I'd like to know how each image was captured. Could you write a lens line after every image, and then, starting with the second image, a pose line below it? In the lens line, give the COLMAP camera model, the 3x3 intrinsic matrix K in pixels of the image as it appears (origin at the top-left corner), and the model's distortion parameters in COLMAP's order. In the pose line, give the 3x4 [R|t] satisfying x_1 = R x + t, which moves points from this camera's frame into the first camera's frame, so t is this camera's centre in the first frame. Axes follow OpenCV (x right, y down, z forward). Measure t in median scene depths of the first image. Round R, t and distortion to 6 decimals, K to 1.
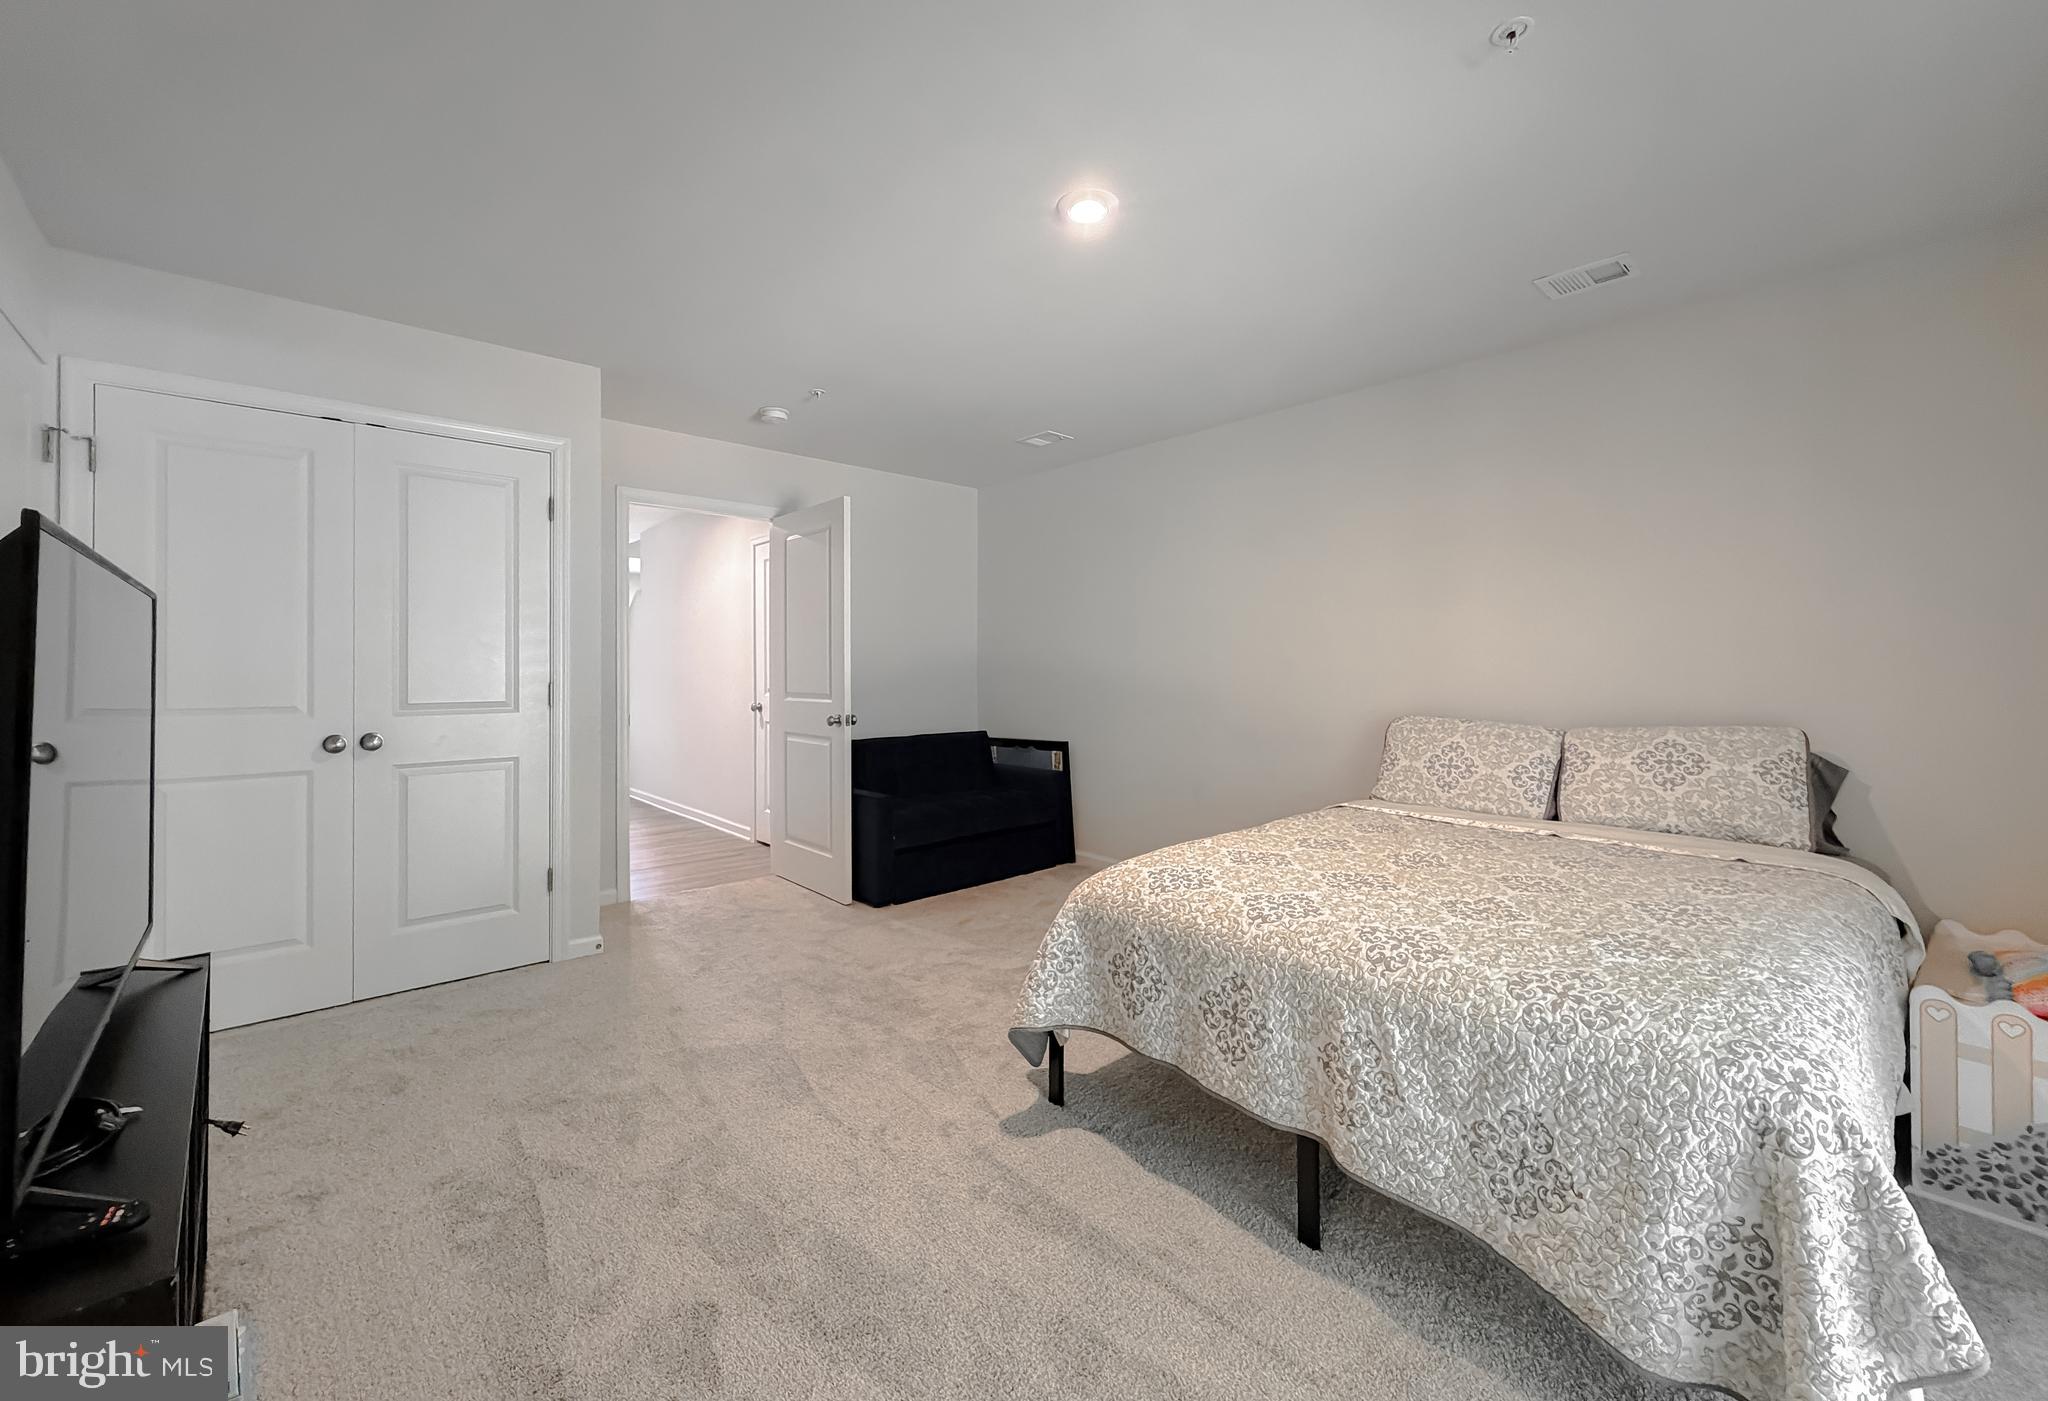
lens RADIAL K [[837.5, 0, 1022.8], [0, 837.5, 676.2], [0, 0, 1]] dist [0.000511, 0.000087]
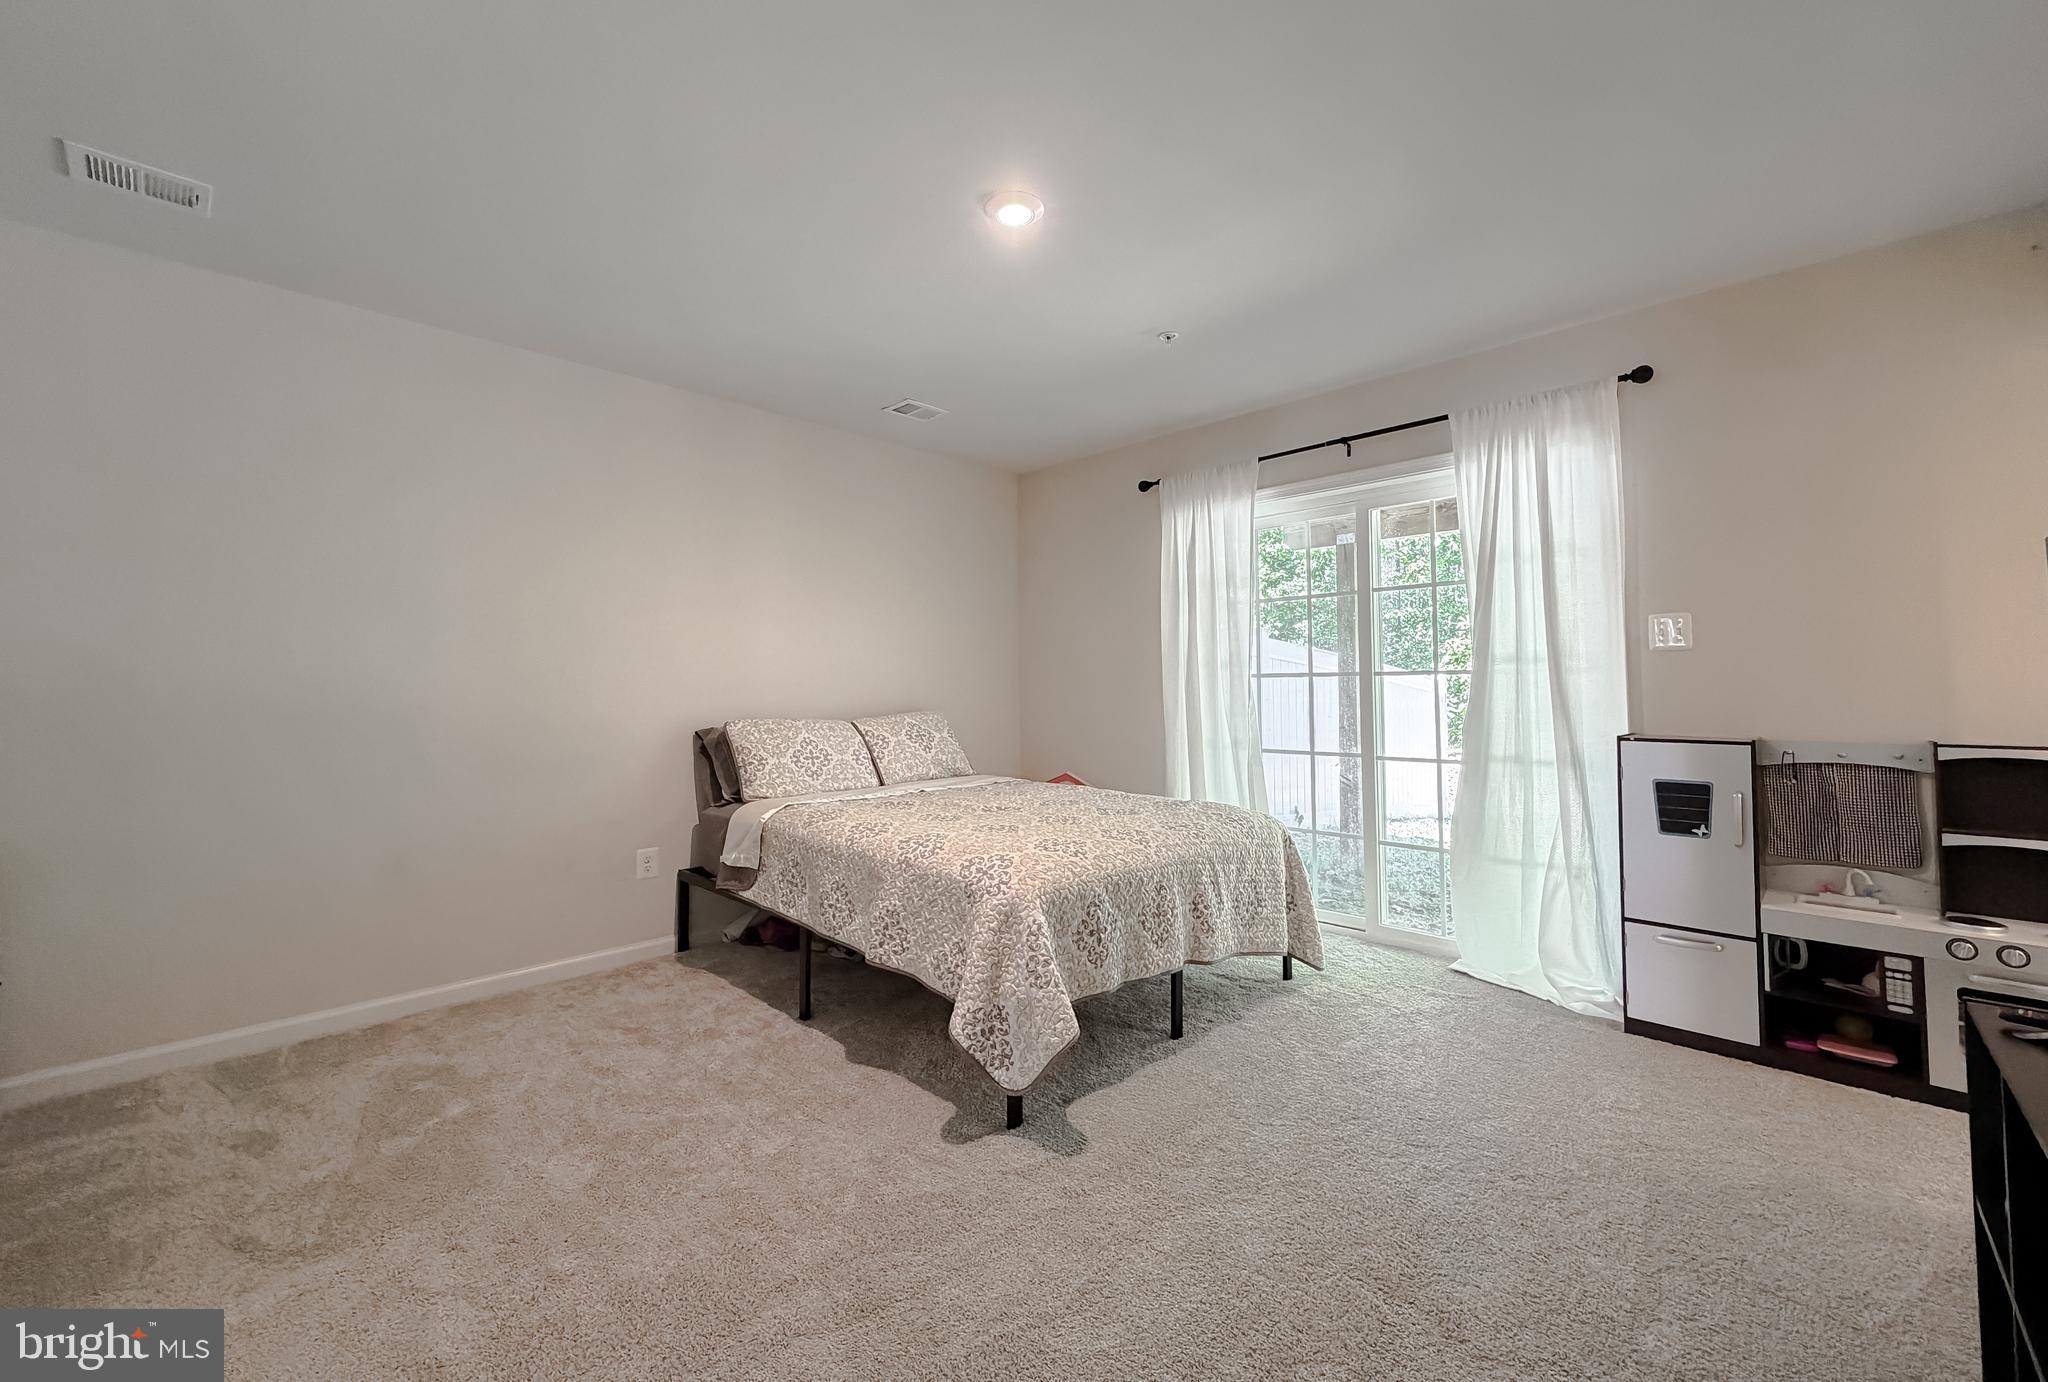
lens RADIAL K [[839.2, 0, 1018.5], [0, 839.2, 644.6], [0, 0, 1]] dist [-0.002753, -0.000187]
pose [[-0.080267, 0.050769, 0.995480, -0.974677], [0.011908, 0.998680, -0.049972, 0.015186], [-0.996702, 0.007843, -0.080766, 1.120815]]
